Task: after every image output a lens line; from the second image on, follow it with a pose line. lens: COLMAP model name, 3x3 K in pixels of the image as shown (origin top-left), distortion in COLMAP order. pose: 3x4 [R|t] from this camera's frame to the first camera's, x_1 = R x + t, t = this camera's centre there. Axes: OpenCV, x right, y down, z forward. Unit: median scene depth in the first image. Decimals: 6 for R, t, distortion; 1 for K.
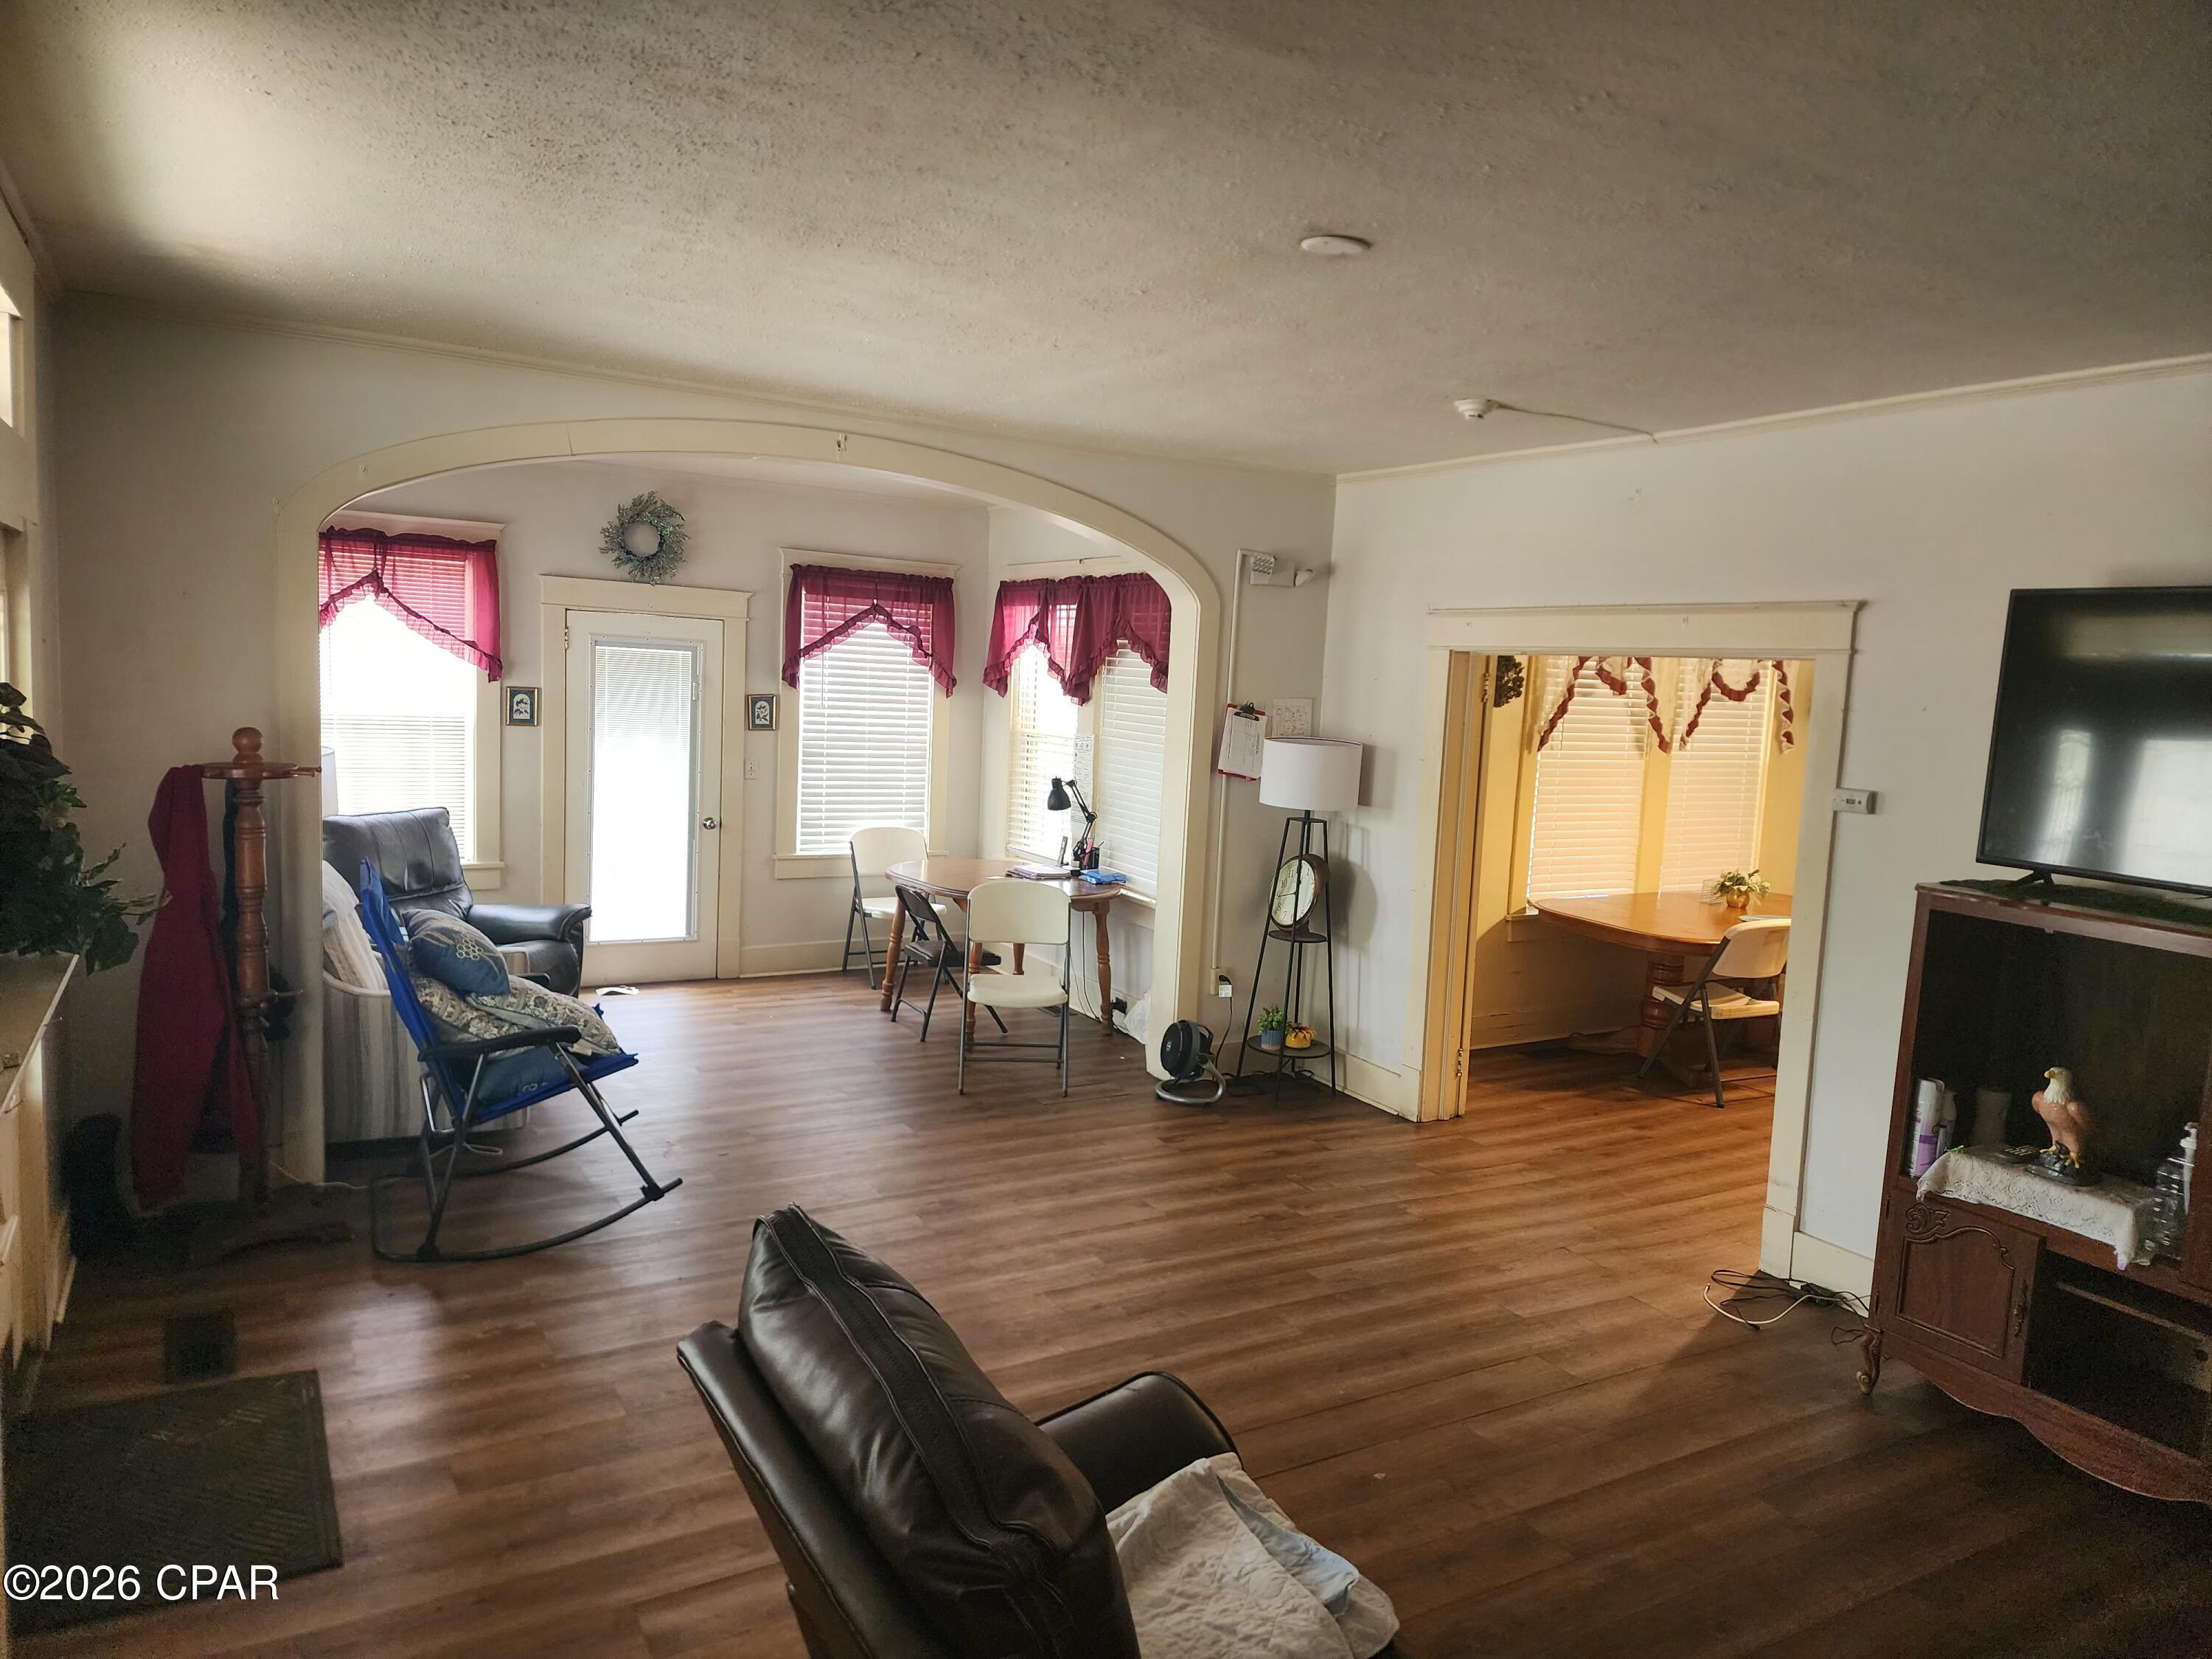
lens RADIAL K [[1464.5, 0, 1106.0], [0, 1464.5, 829.5], [0, 0, 1]] dist [0.073796, -0.069089]
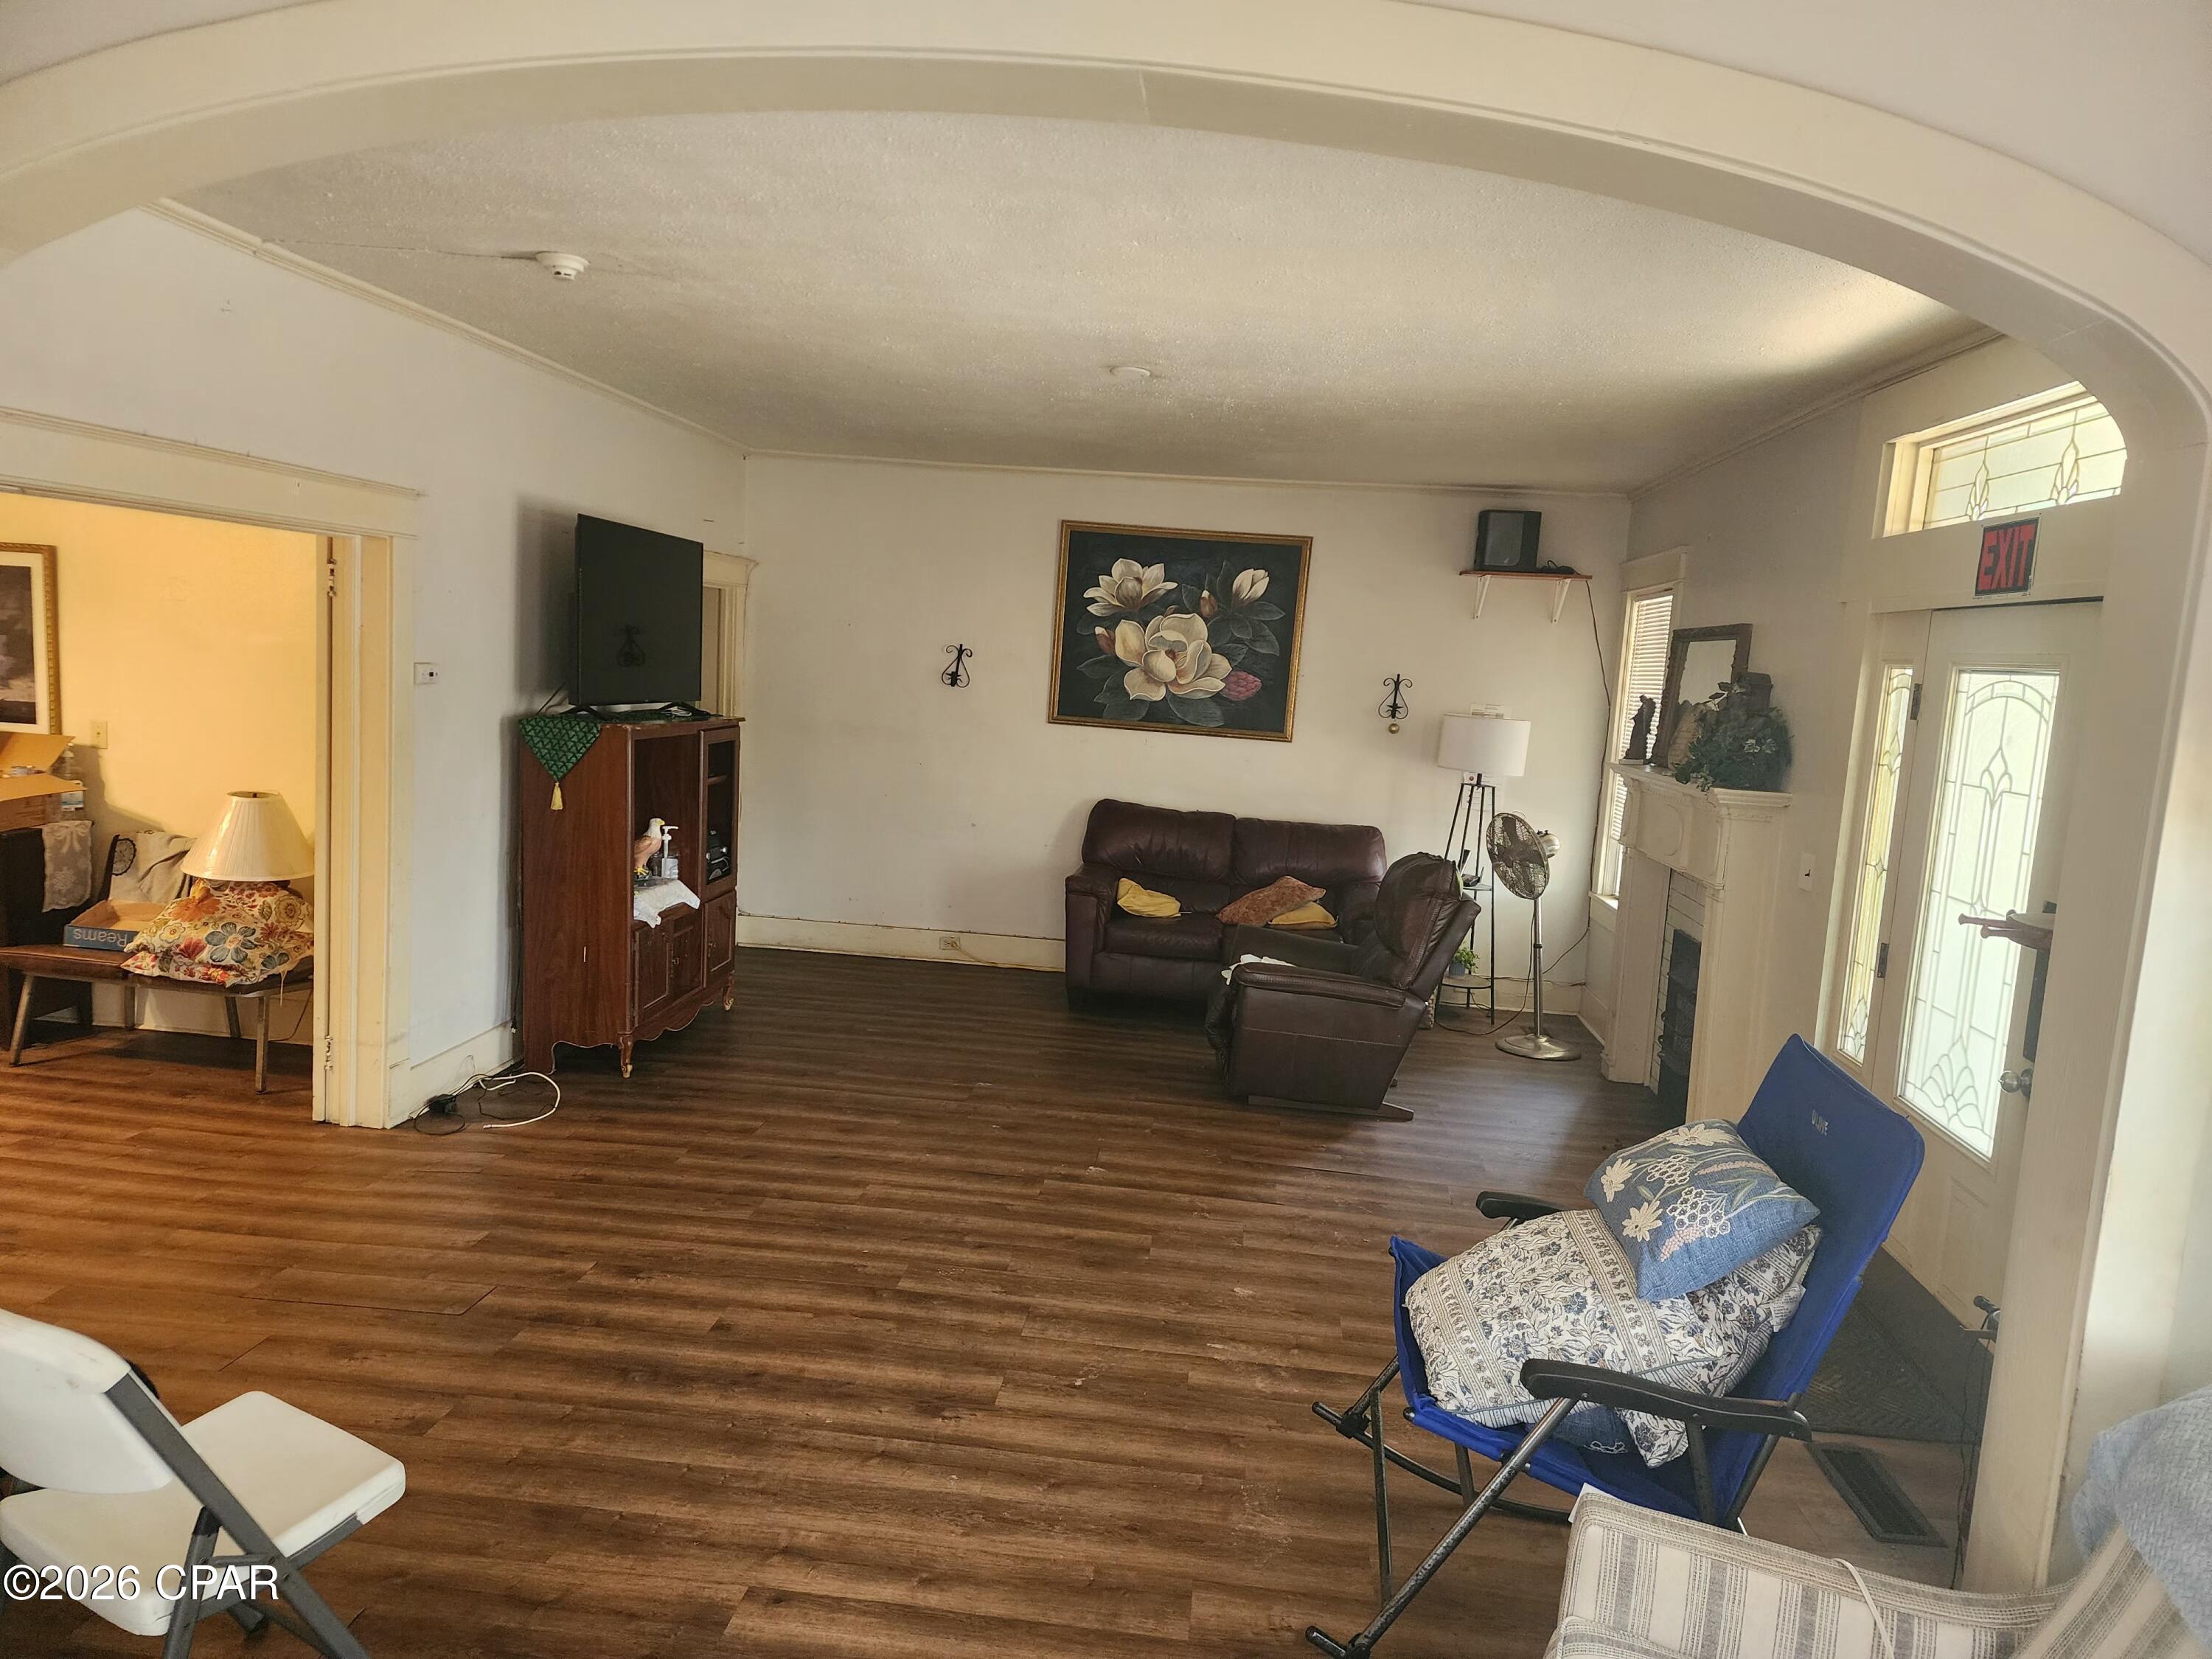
lens RADIAL K [[1464.5, 0, 1106.0], [0, 1464.5, 829.5], [0, 0, 1]] dist [0.073796, -0.069089]
pose [[-0.803398, -0.168037, 0.571240, -0.340031], [-0.038330, 0.971959, 0.232006, -0.110745], [-0.594207, 0.164497, -0.787311, 0.949304]]
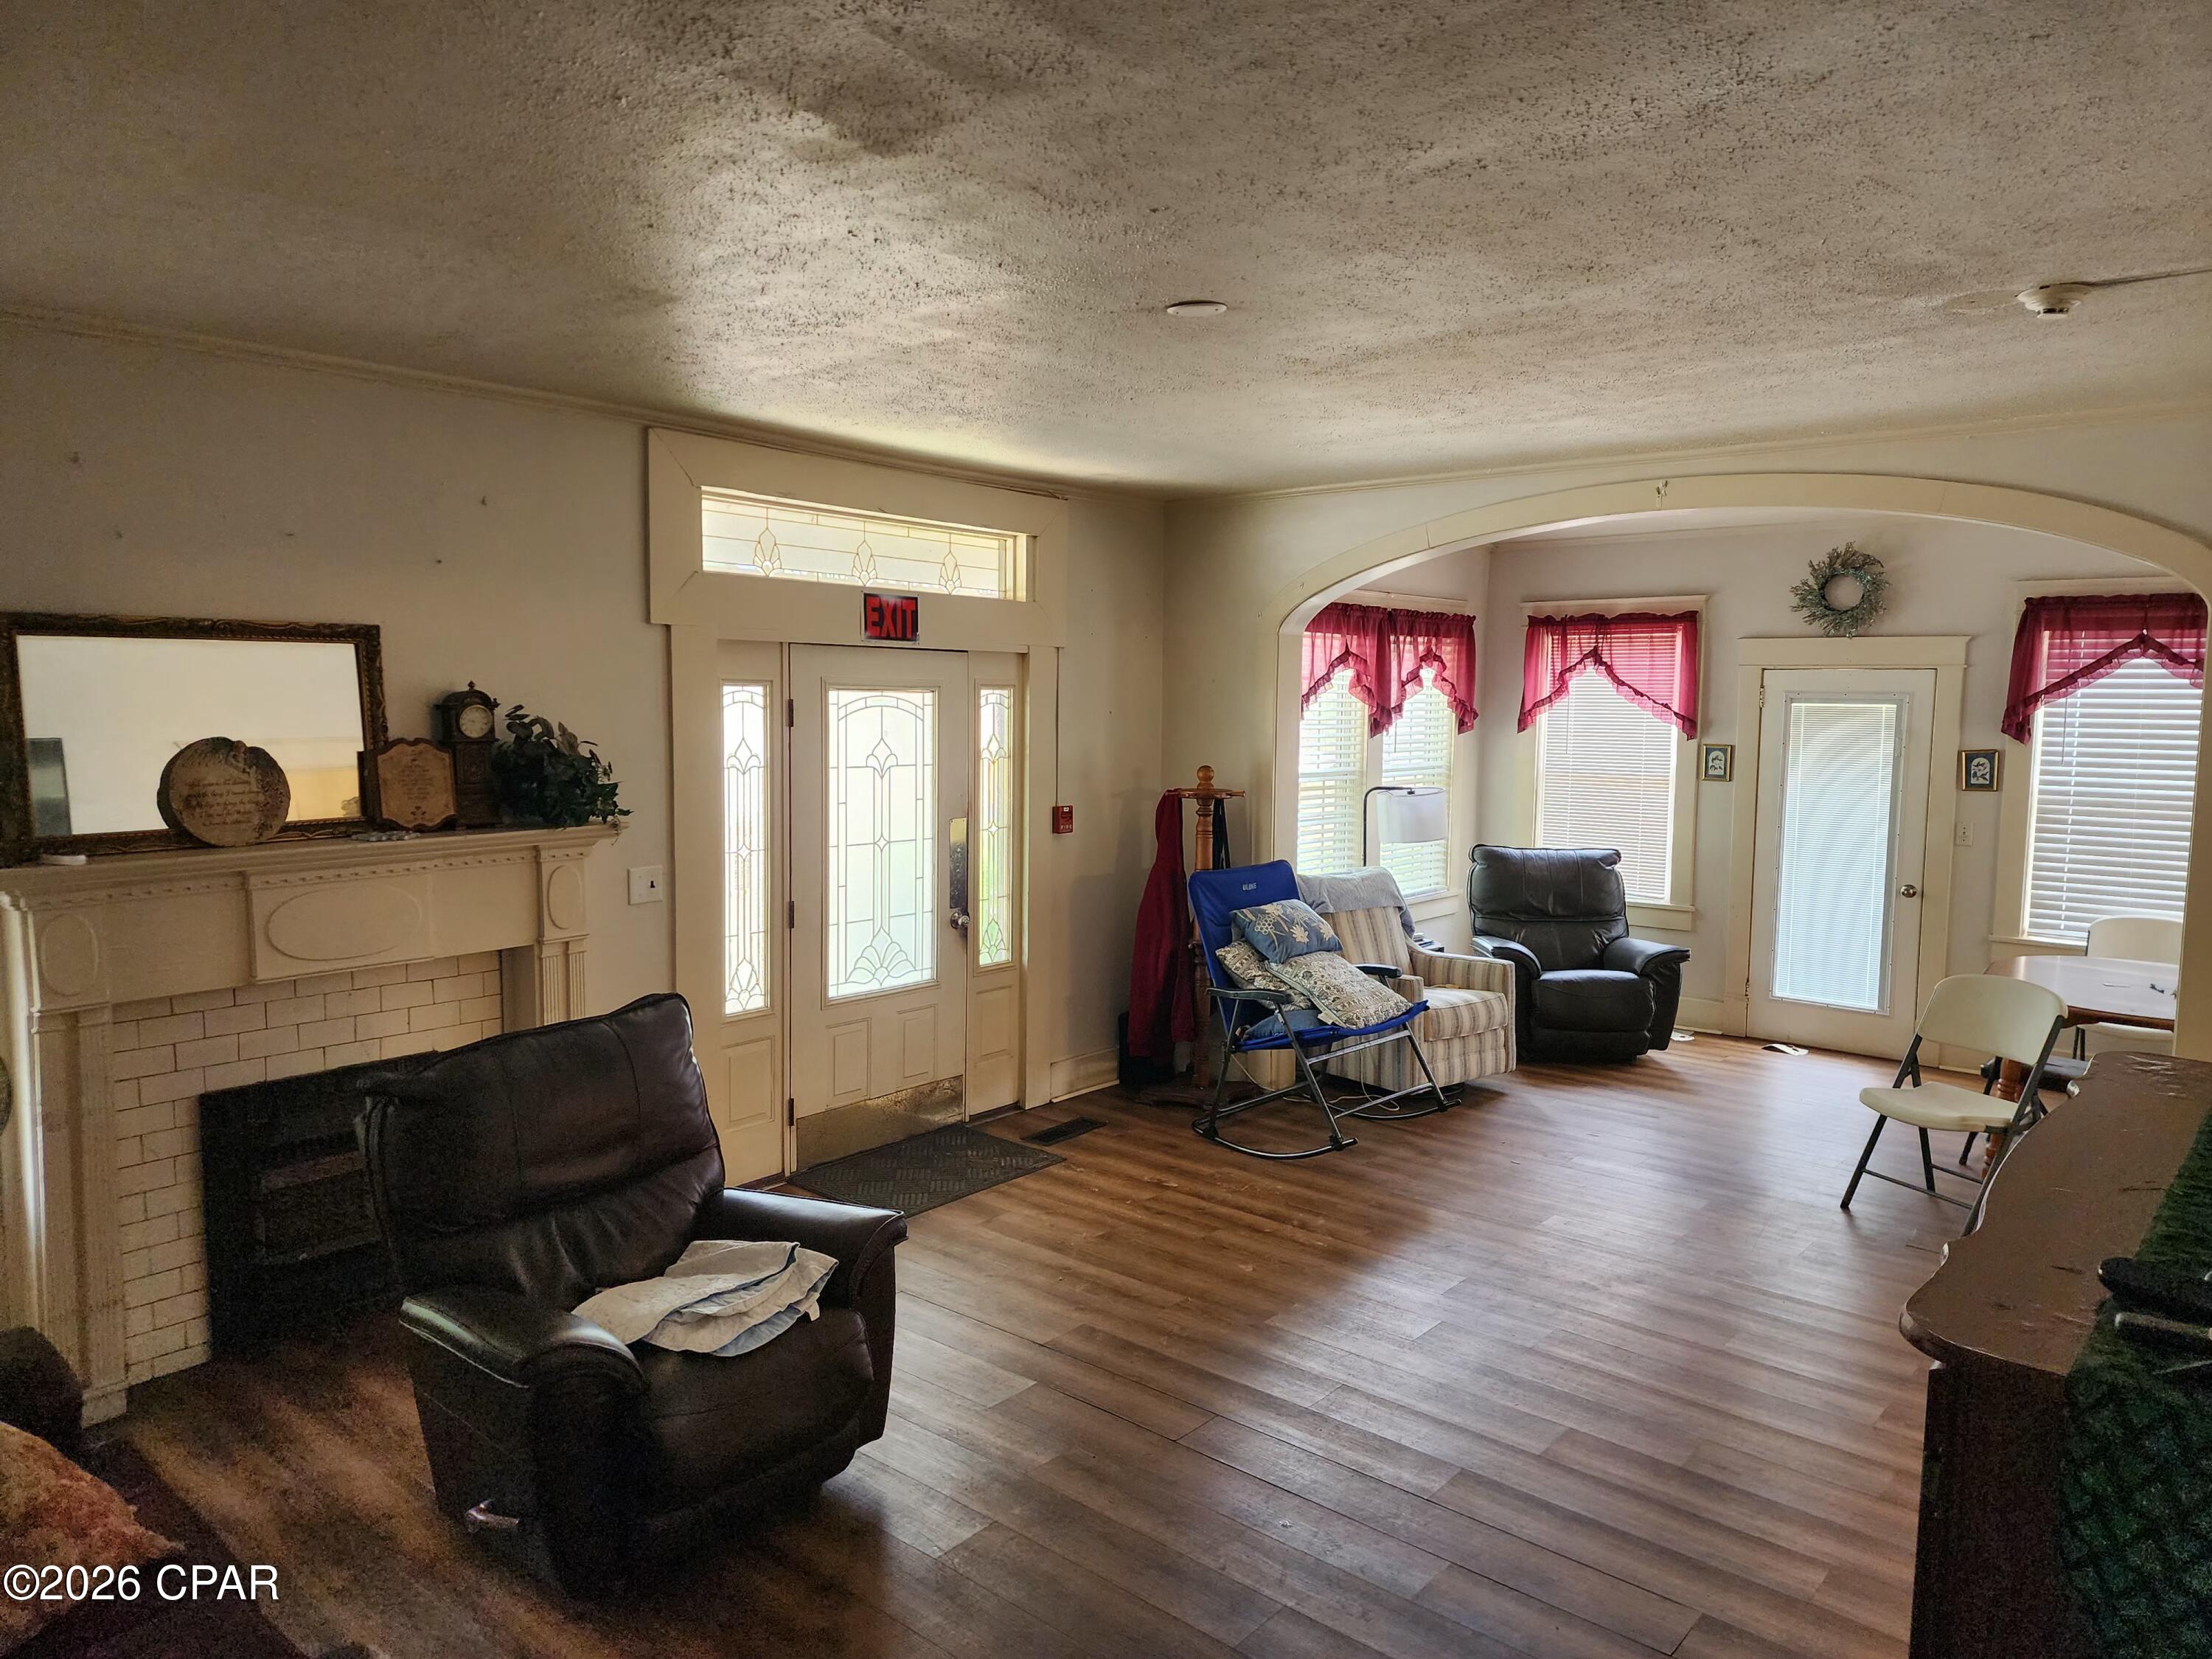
lens RADIAL K [[1464.5, 0, 1106.0], [0, 1464.5, 829.5], [0, 0, 1]] dist [0.073796, -0.069089]
pose [[0.329522, 0.040859, -0.943263, 0.468445], [-0.093496, 0.995565, 0.010463, -0.005277], [0.939507, 0.084744, 0.331881, 0.235646]]
